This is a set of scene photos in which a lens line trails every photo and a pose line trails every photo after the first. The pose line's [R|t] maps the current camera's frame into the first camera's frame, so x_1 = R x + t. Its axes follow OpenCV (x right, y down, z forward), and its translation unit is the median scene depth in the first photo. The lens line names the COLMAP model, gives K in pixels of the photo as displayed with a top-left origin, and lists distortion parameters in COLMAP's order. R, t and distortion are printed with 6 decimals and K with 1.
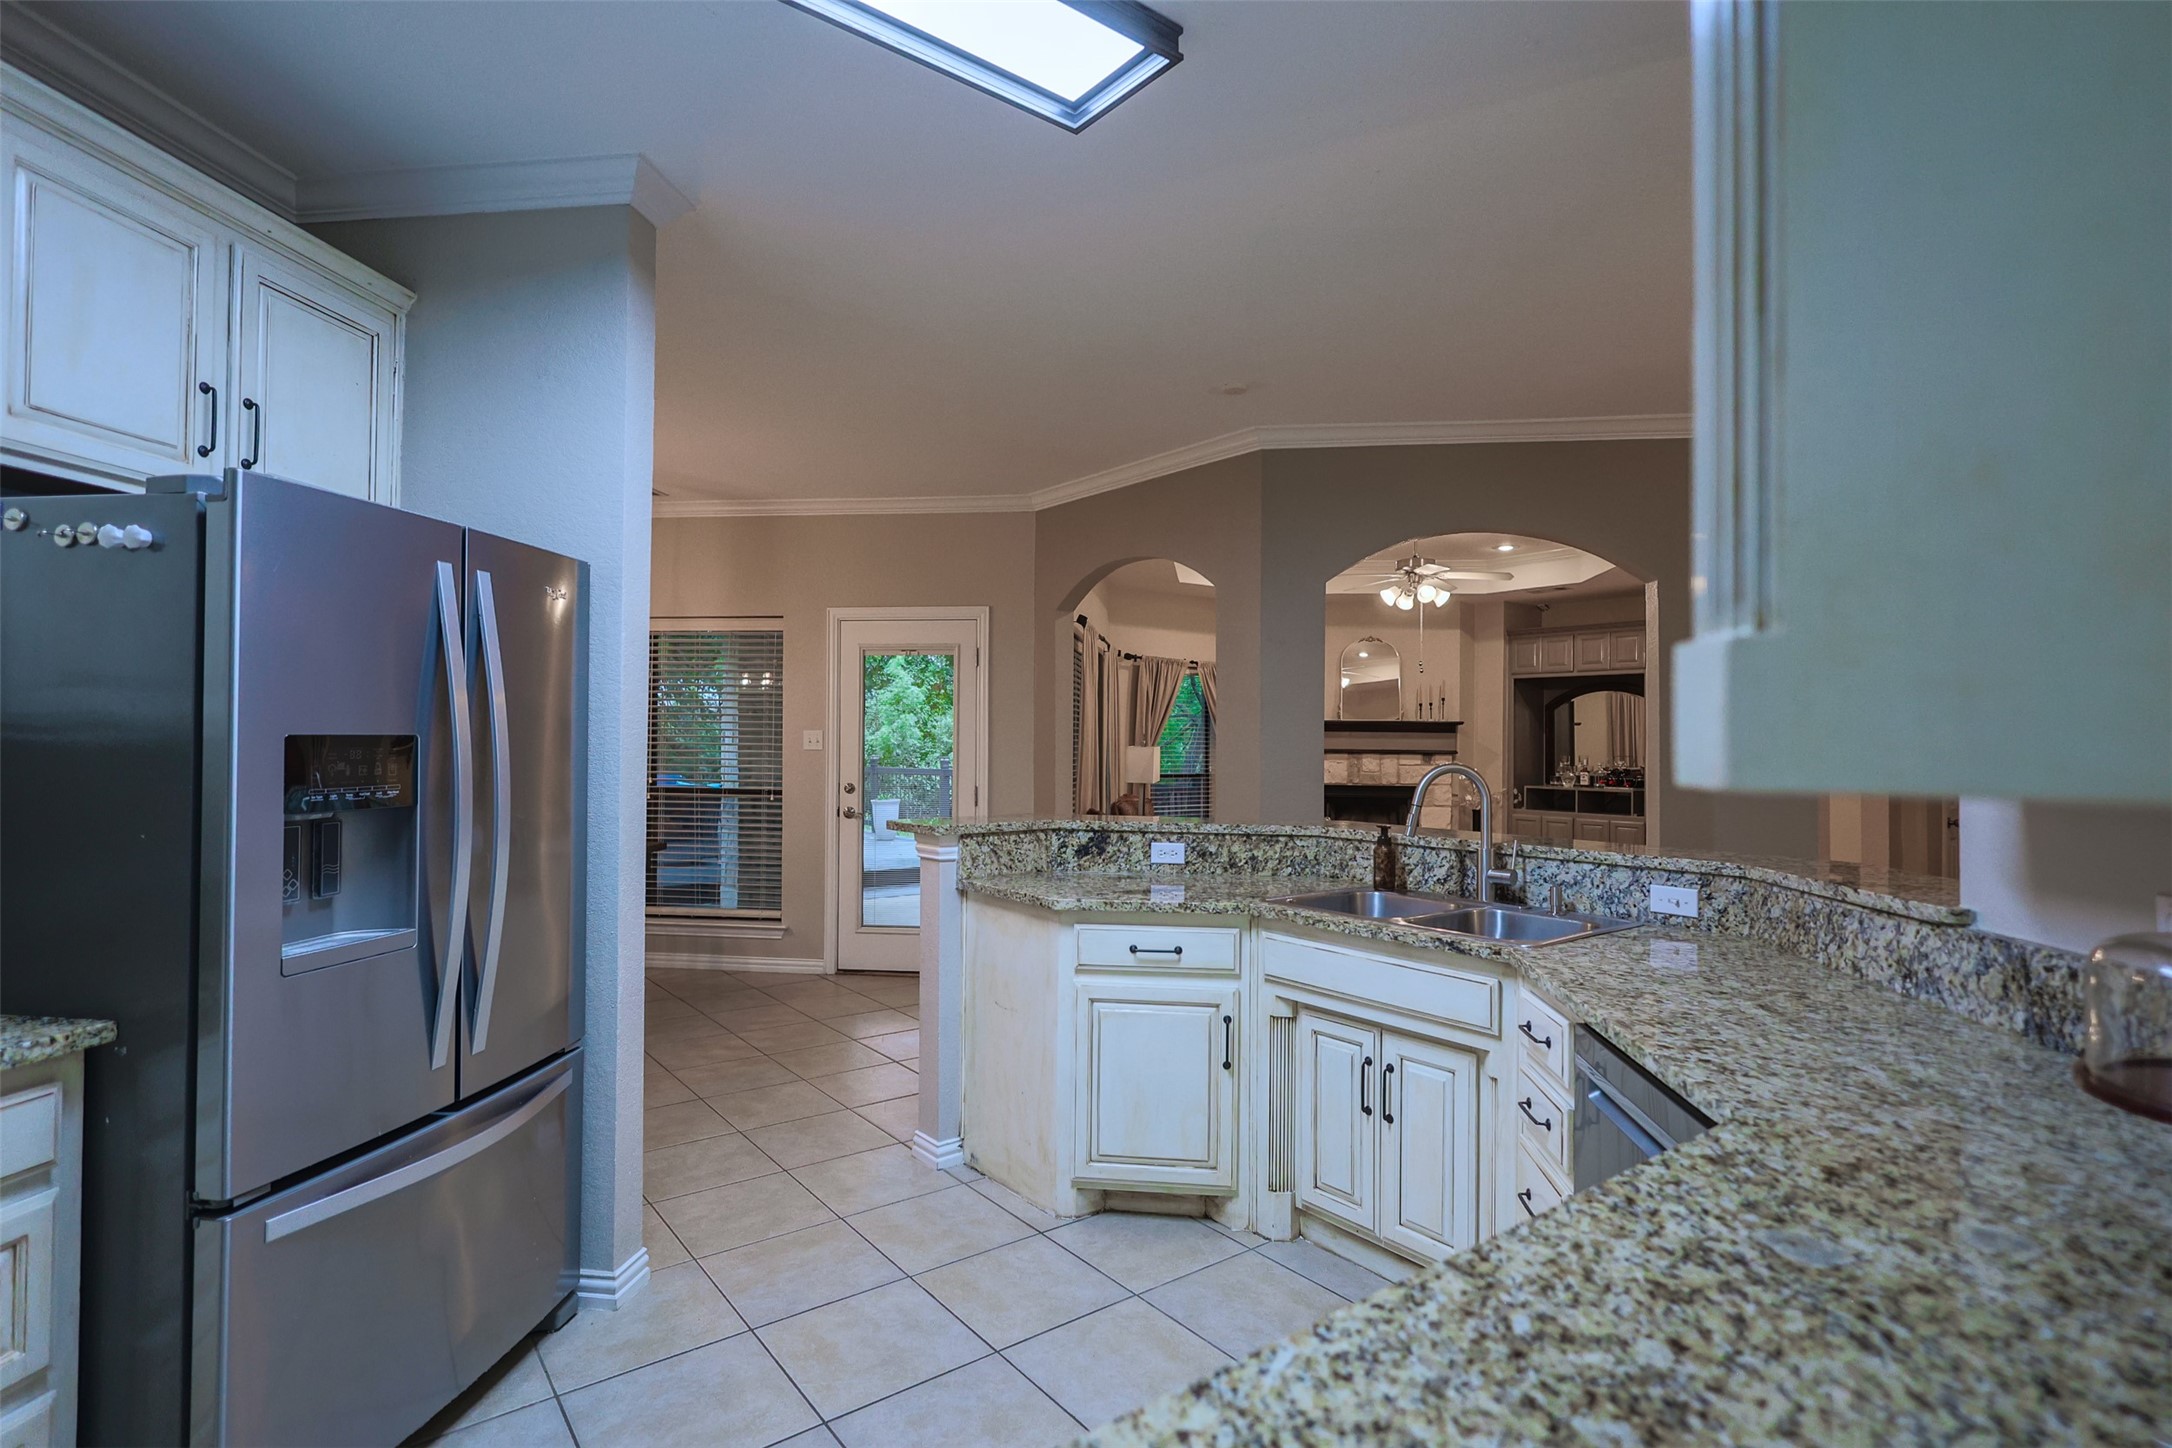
lens RADIAL K [[1057.1, 0, 1088.4], [0, 1057.1, 720.2], [0, 0, 1]] dist [-0.002579, -0.000752]
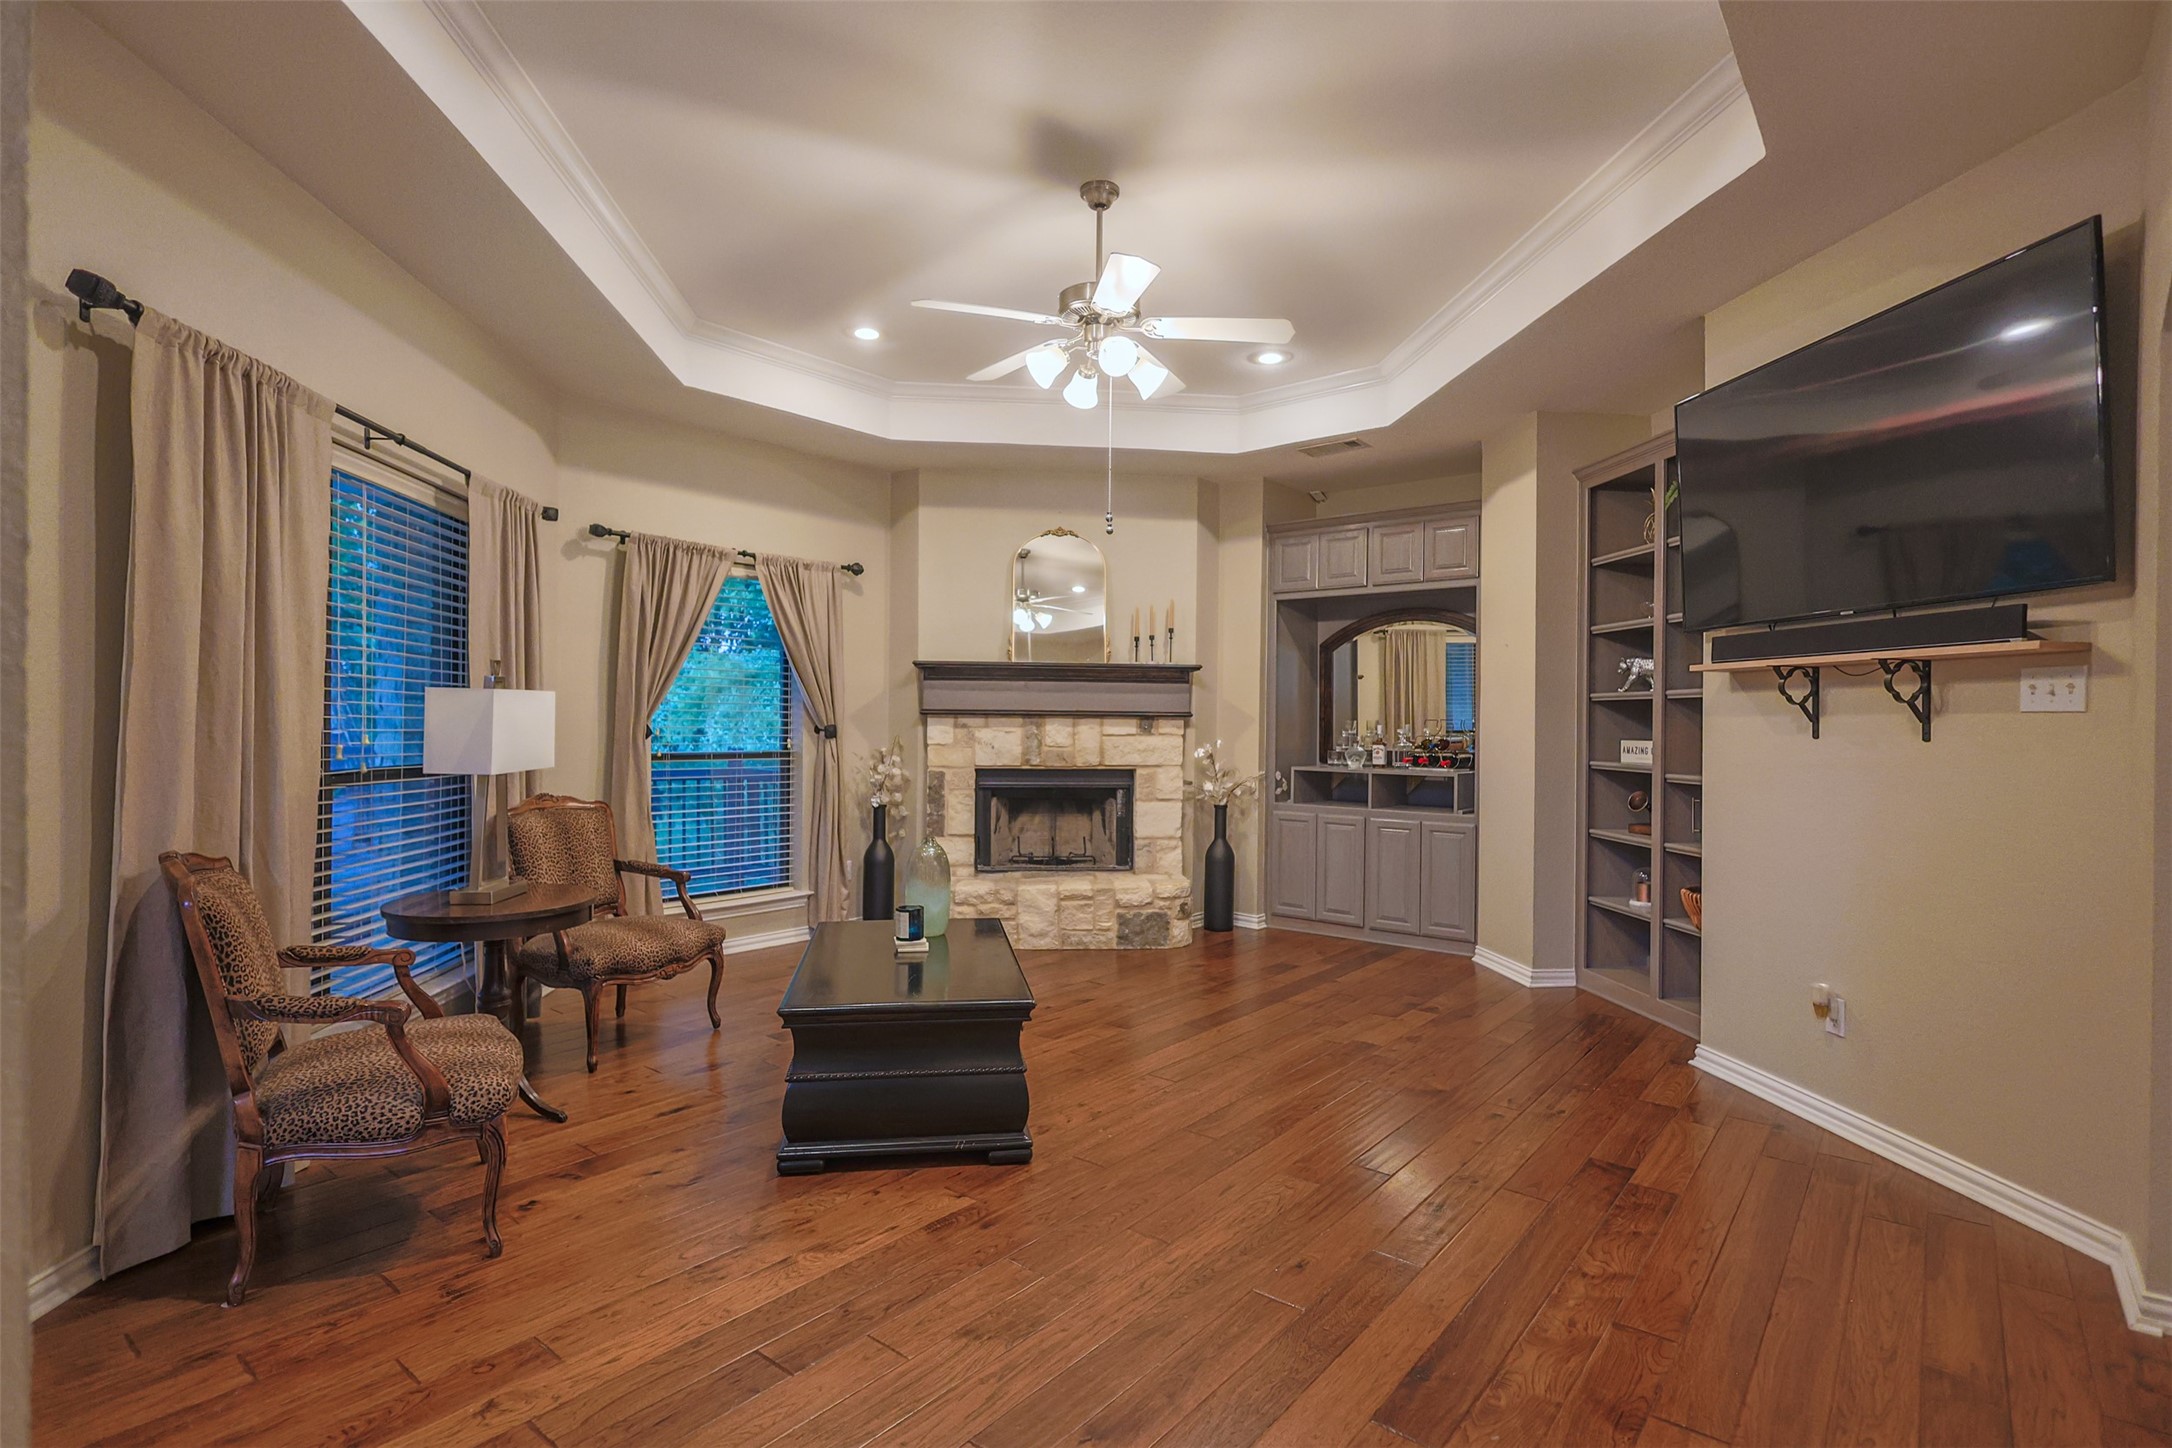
lens RADIAL K [[1057.1, 0, 1088.4], [0, 1057.1, 720.2], [0, 0, 1]] dist [-0.002579, -0.000752]
pose [[0.974683, -0.000297, 0.223590, 0.148354], [-0.004341, 0.999785, 0.020252, 0.021358], [-0.223548, -0.020710, 0.974473, 0.400922]]
